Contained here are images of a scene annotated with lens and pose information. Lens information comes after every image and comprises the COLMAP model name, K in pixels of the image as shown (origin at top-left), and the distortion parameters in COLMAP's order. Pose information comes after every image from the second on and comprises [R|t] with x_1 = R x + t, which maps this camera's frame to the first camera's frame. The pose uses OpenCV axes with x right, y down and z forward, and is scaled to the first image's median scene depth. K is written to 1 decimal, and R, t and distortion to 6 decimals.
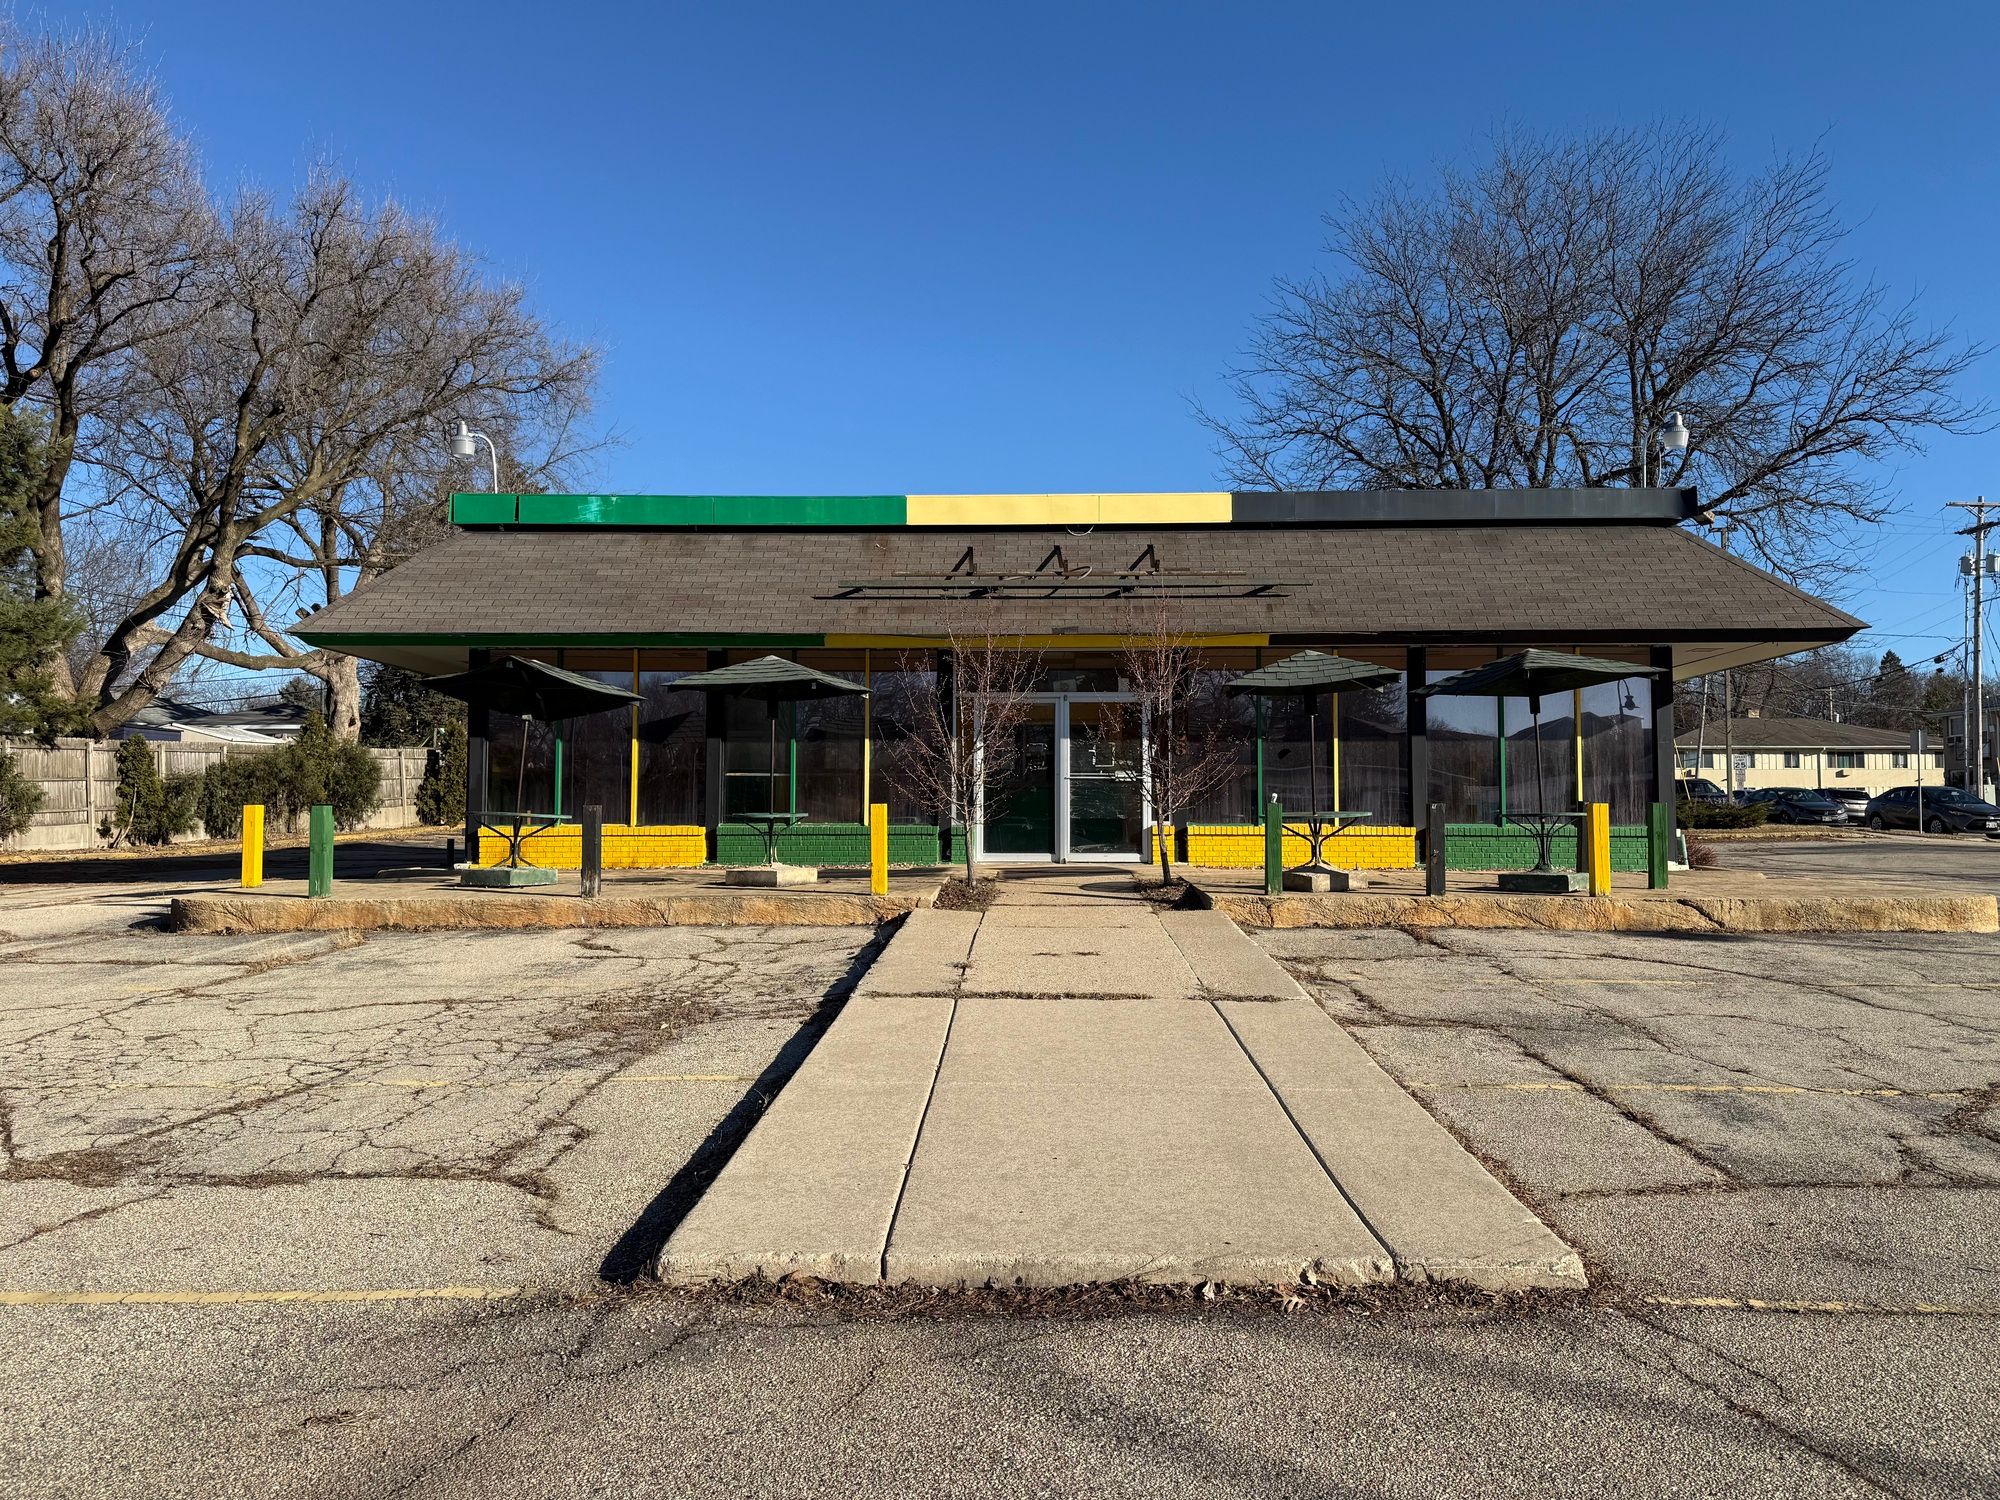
lens RADIAL K [[1407.8, 0, 1000.0], [0, 1407.8, 750.0], [0, 0, 1]] dist [-0.000890, -0.001077]
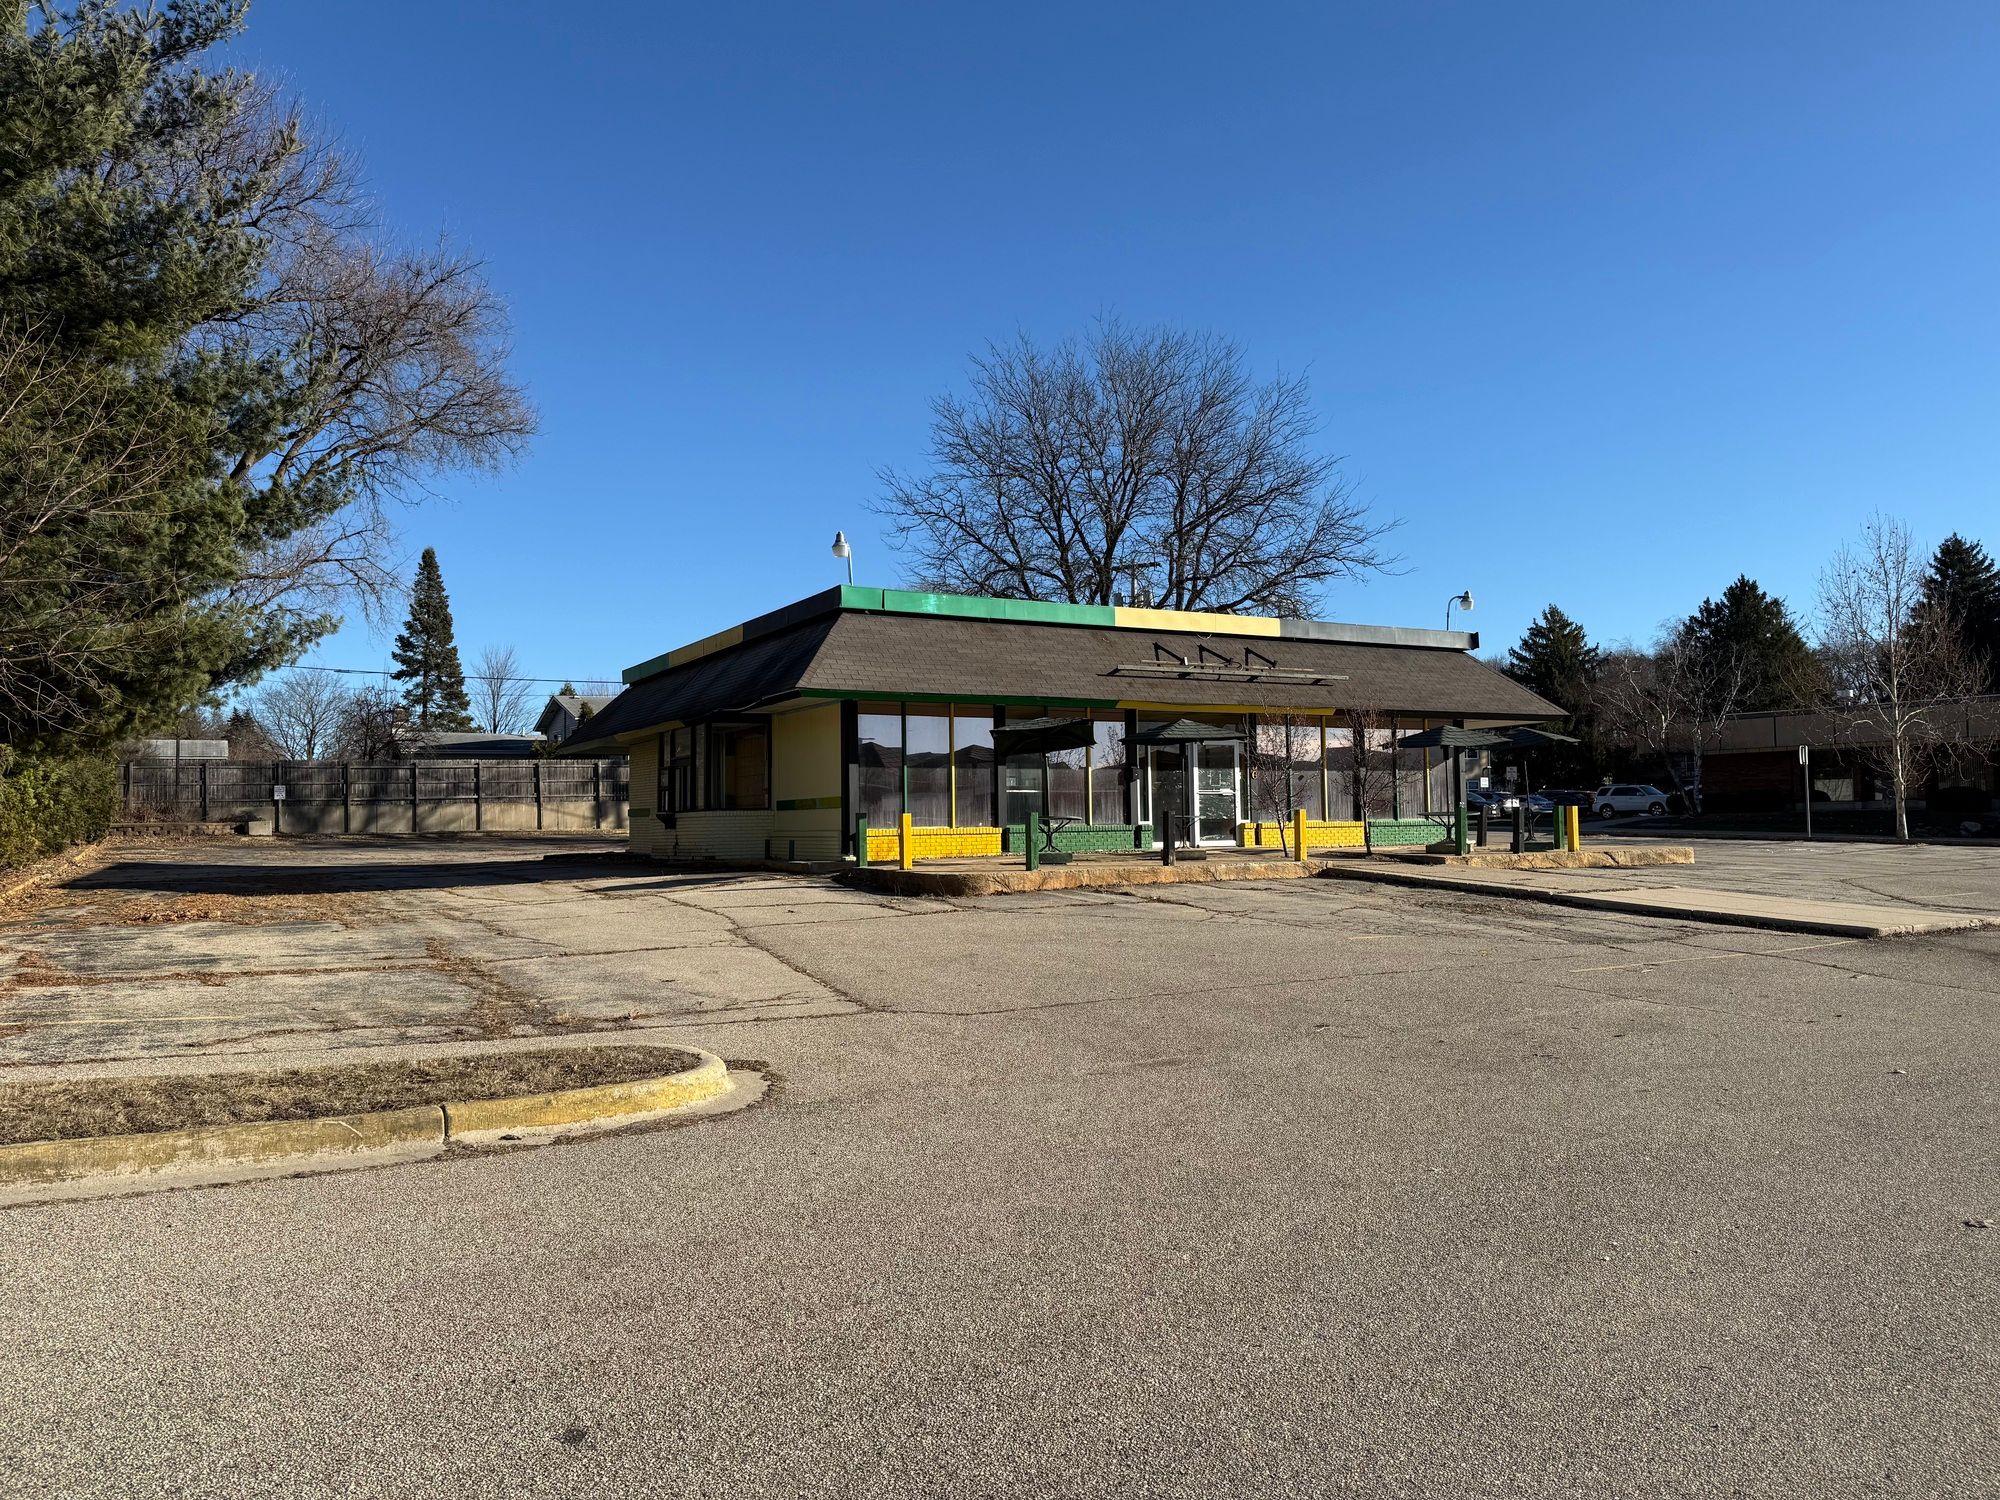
lens RADIAL K [[1390.0, 0, 1000.0], [0, 1390.0, 750.0], [0, 0, 1]] dist [0.081637, -0.000316]
pose [[0.849882, 0.012481, 0.526826, -0.969898], [-0.007767, 0.999908, -0.011159, -0.009296], [-0.526916, 0.005392, 0.849900, -0.217174]]
